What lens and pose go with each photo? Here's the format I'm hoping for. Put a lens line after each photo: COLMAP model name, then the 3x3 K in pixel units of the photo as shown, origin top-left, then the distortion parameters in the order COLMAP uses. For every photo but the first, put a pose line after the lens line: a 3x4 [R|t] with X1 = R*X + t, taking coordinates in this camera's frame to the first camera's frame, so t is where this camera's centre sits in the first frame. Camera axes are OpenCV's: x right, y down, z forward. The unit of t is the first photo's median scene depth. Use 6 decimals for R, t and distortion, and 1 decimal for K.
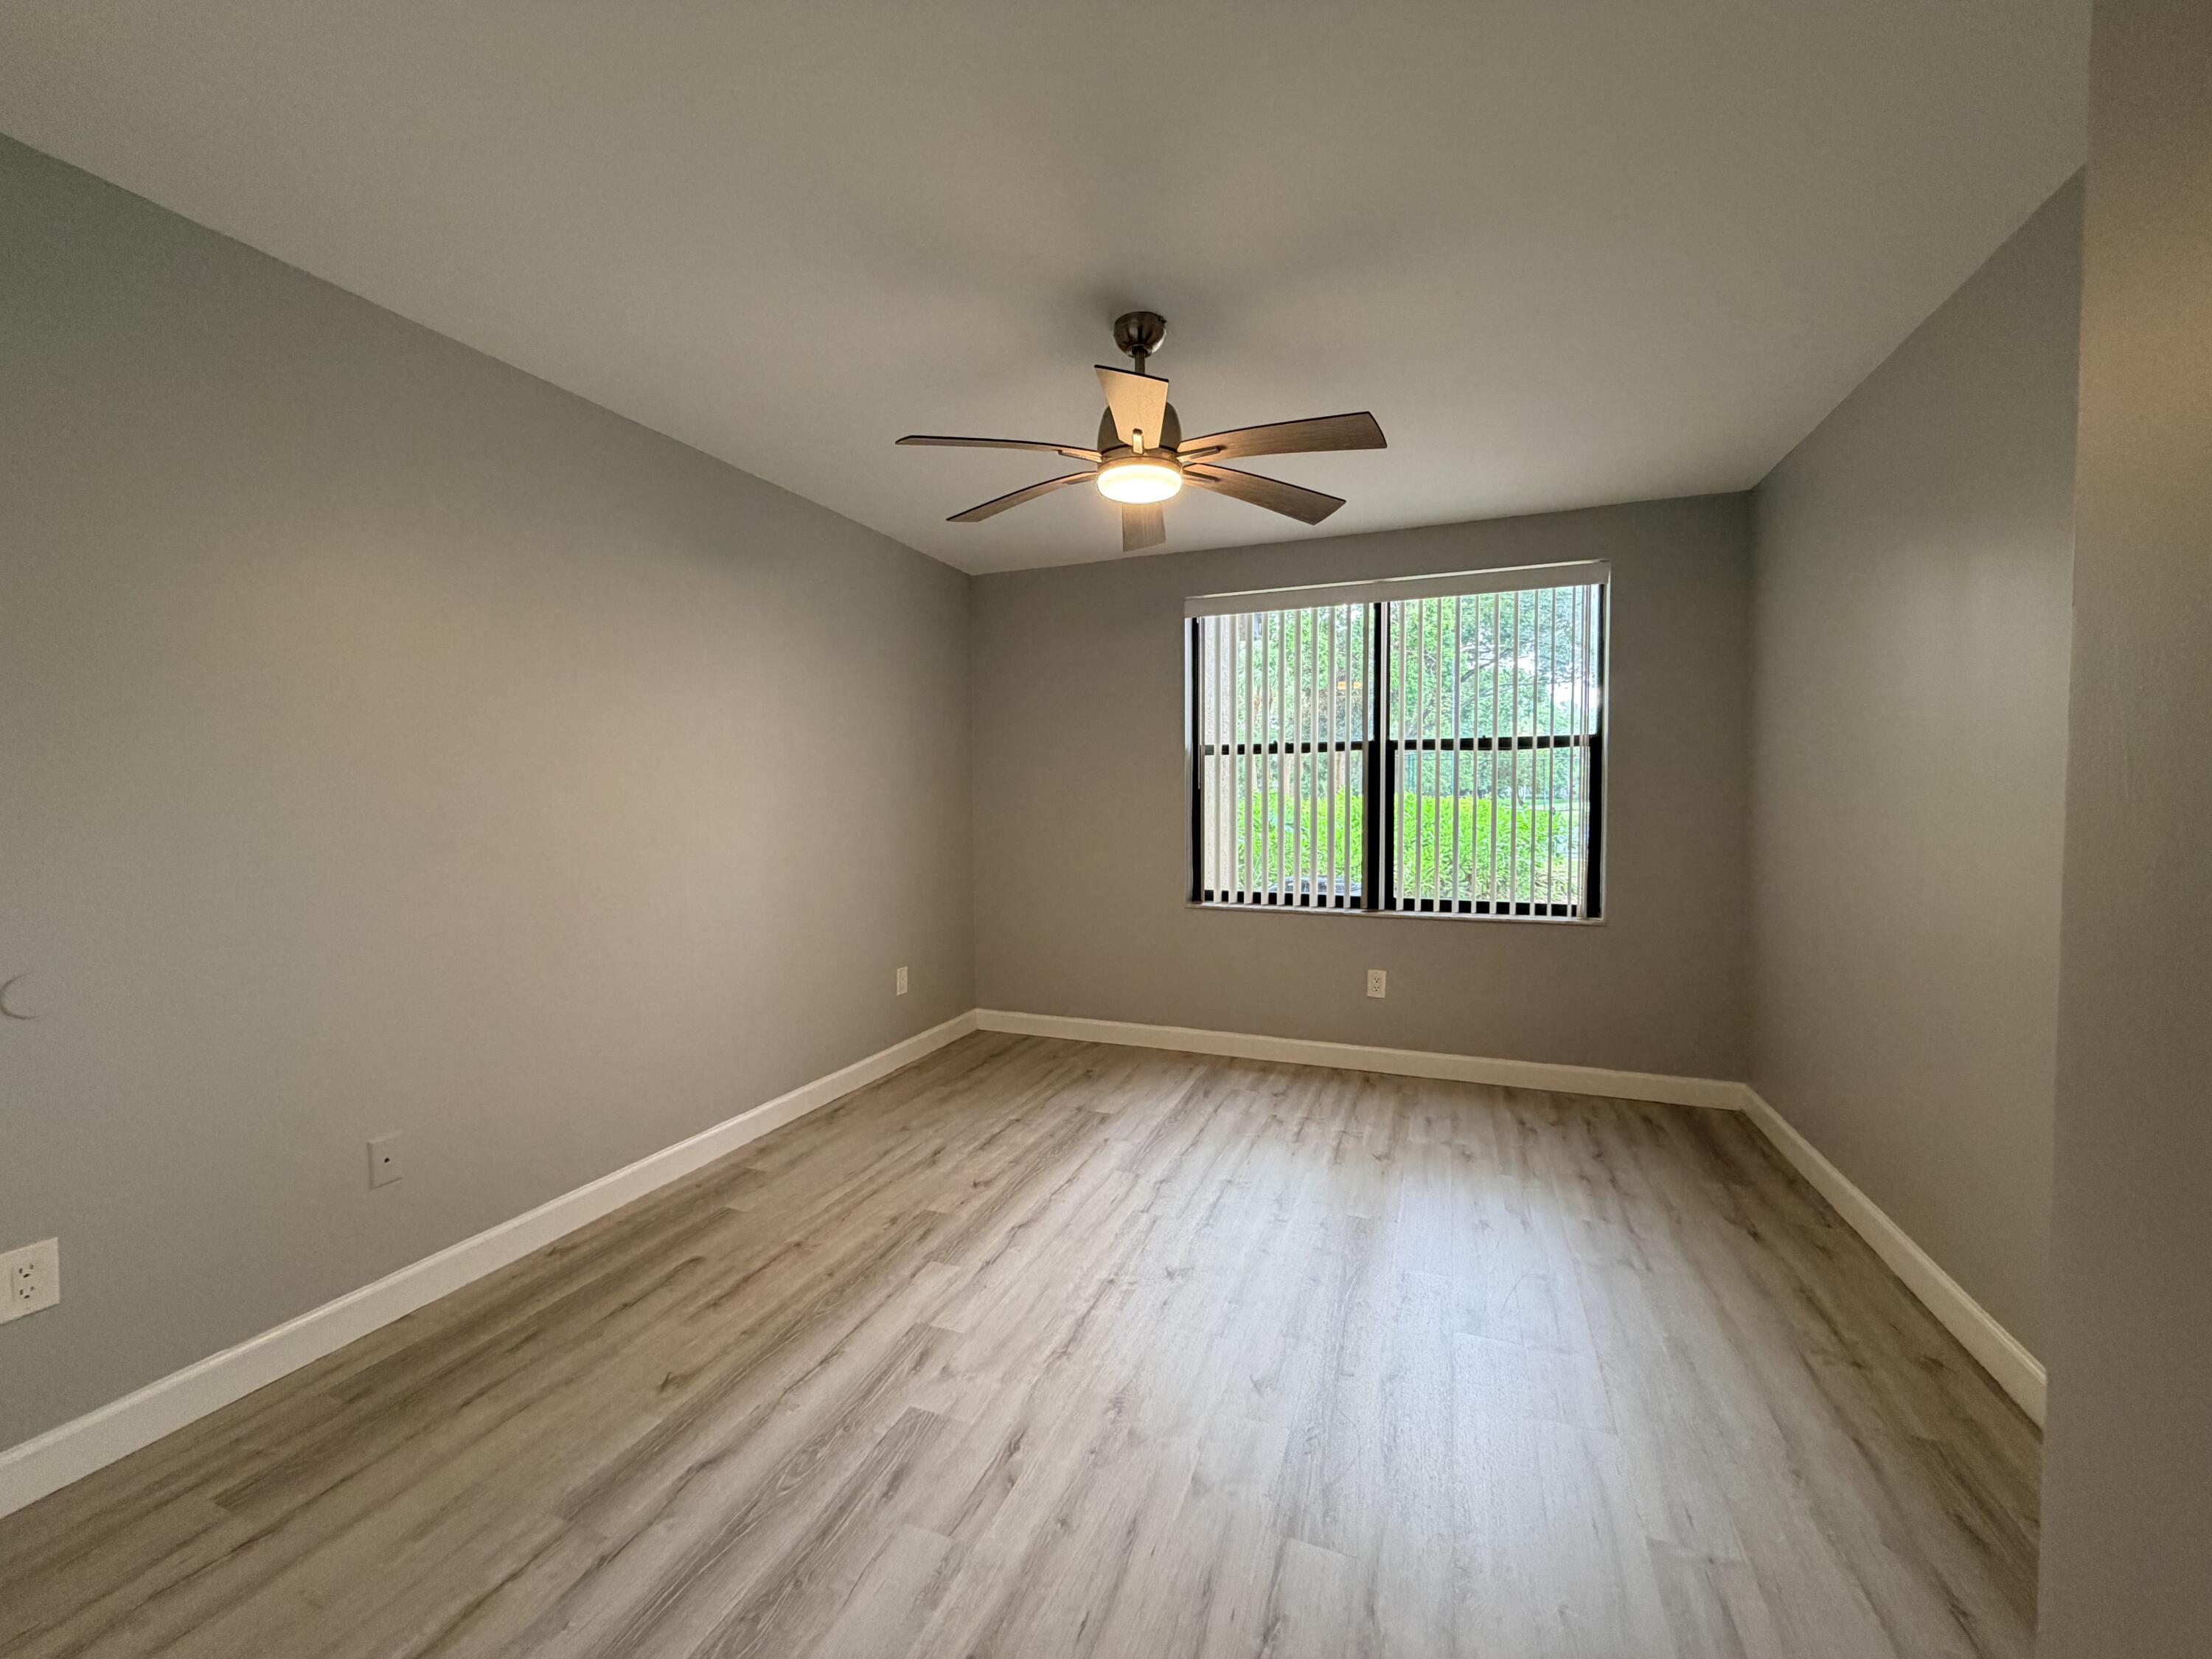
lens RADIAL K [[890.0, 0, 1091.9], [0, 890.0, 839.4], [0, 0, 1]] dist [0.001329, -0.000444]
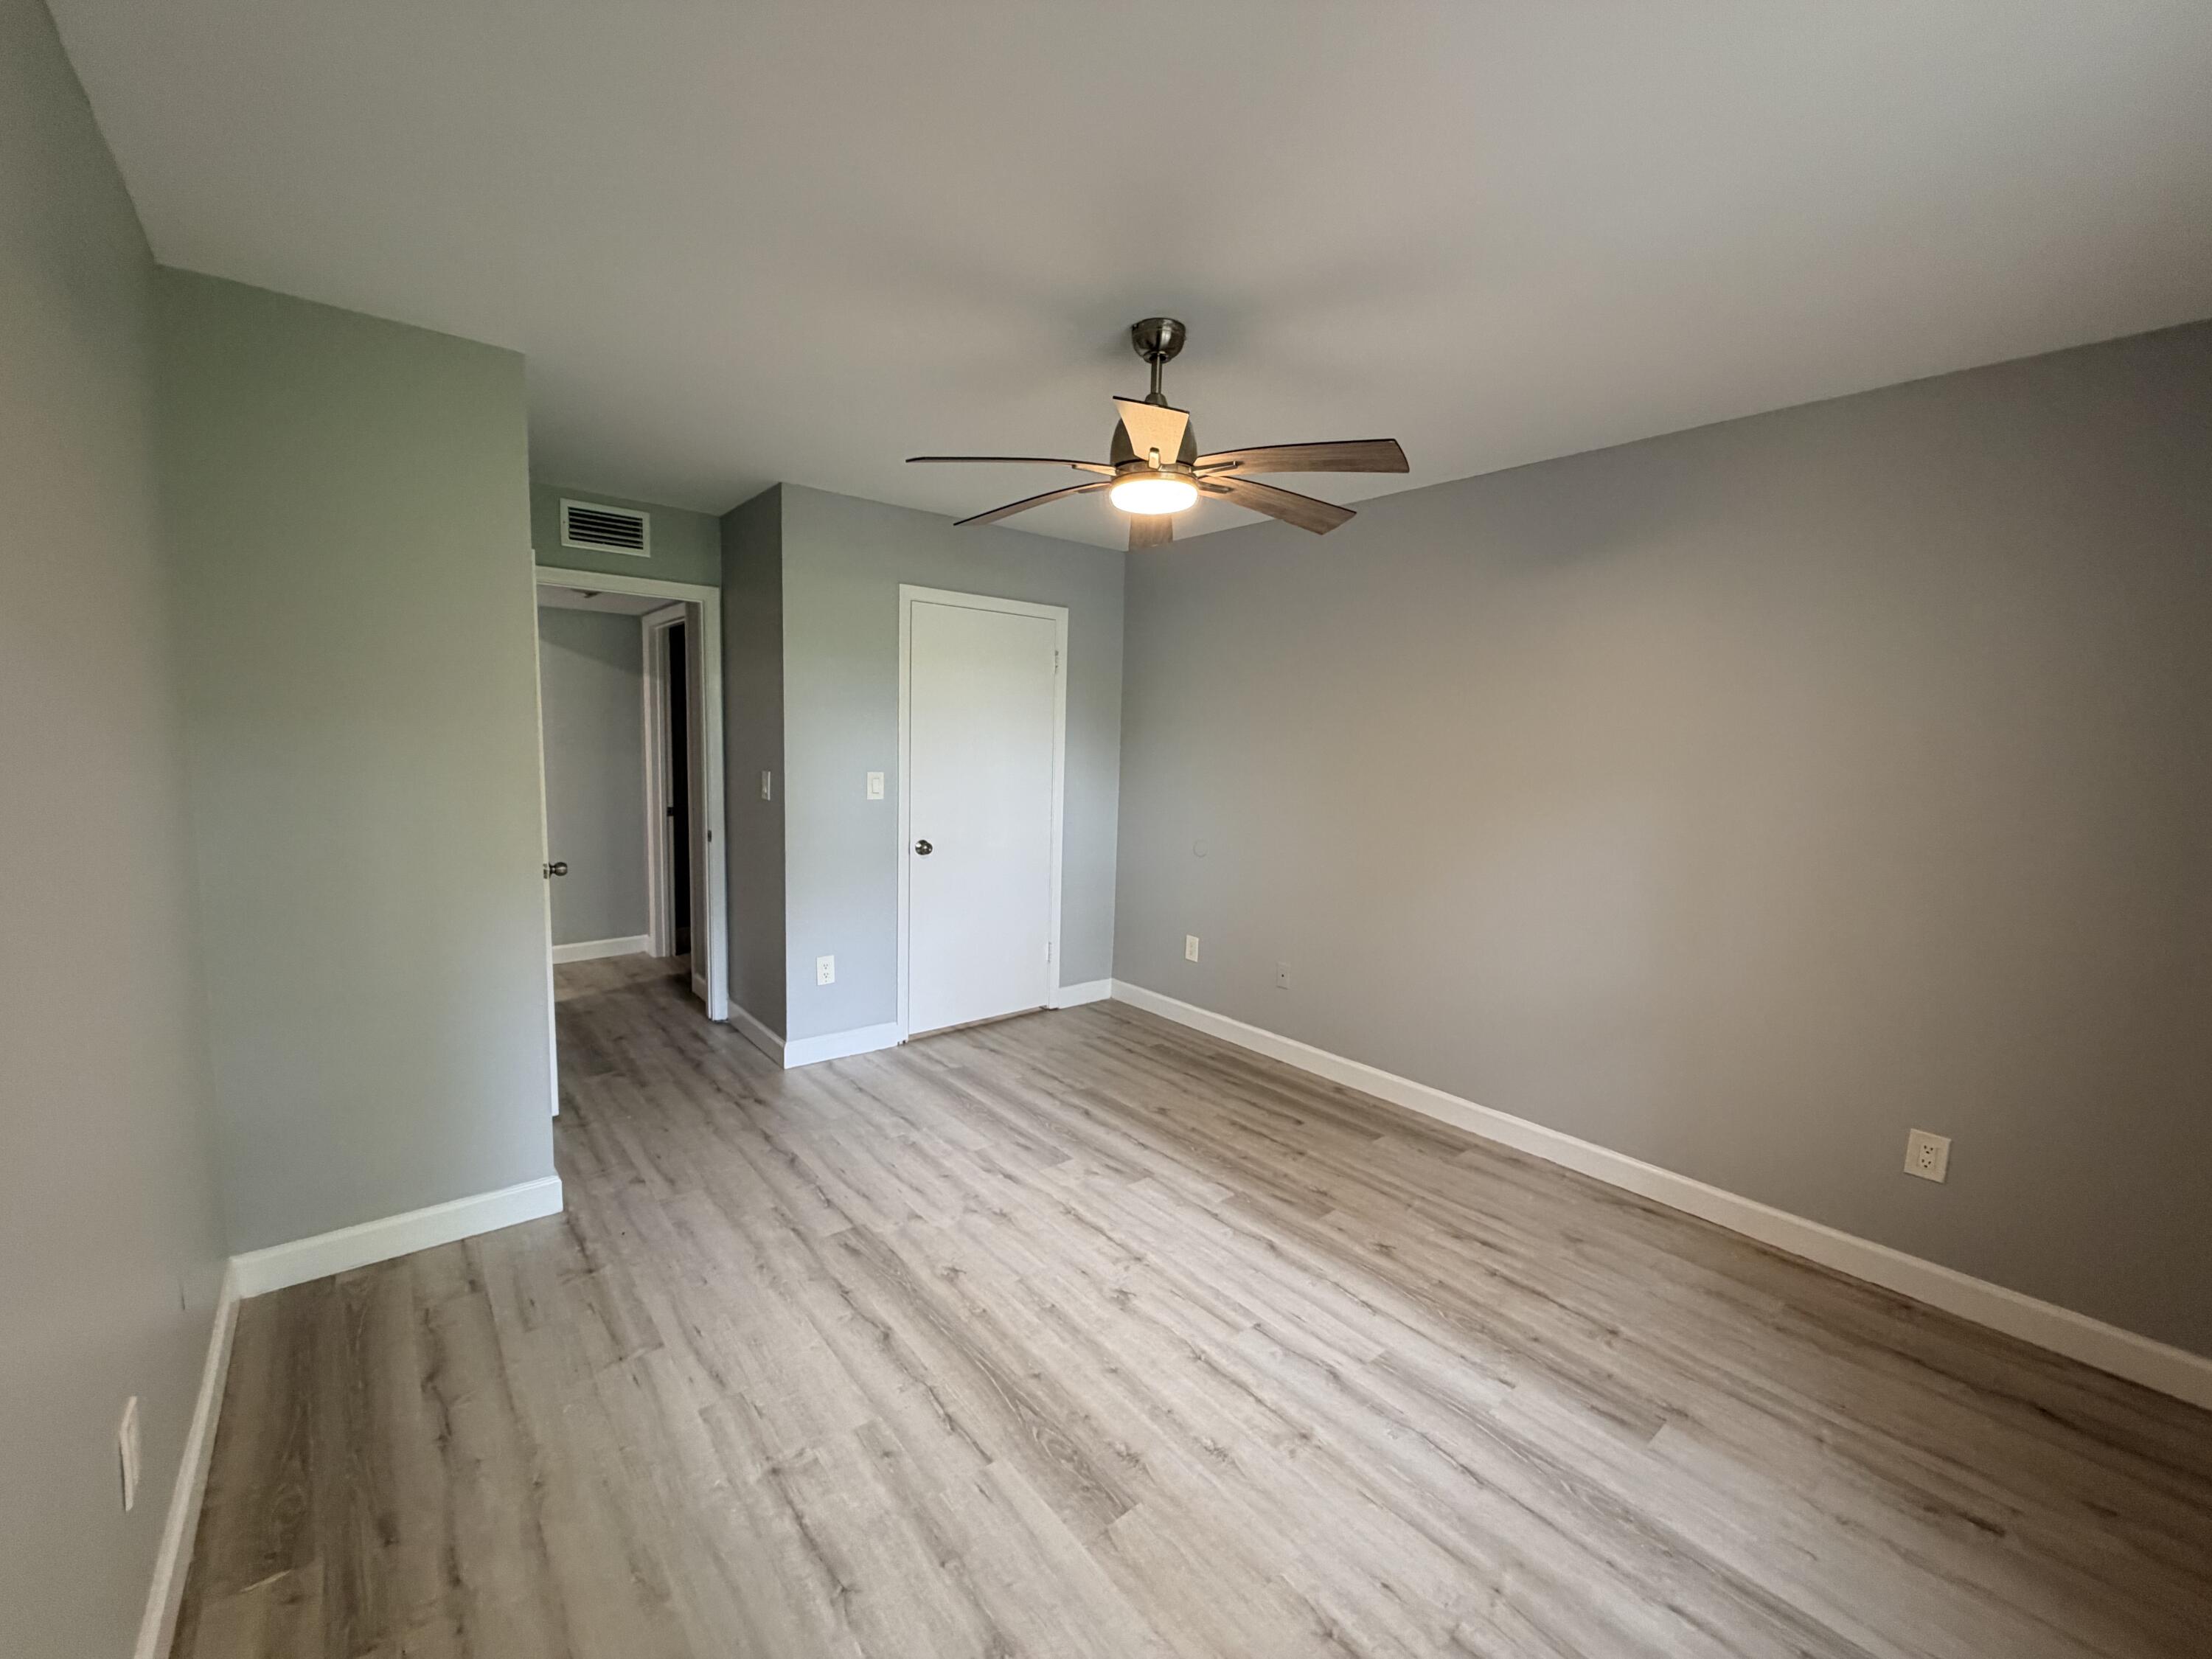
lens RADIAL K [[890.0, 0, 1121.4], [0, 890.0, 886.2], [0, 0, 1]] dist [0.001329, -0.000444]
pose [[-0.472148, 0.137255, -0.870768, 0.840576], [-0.067330, 0.979303, 0.190870, -0.141154], [0.878944, 0.148748, -0.453135, 1.295024]]
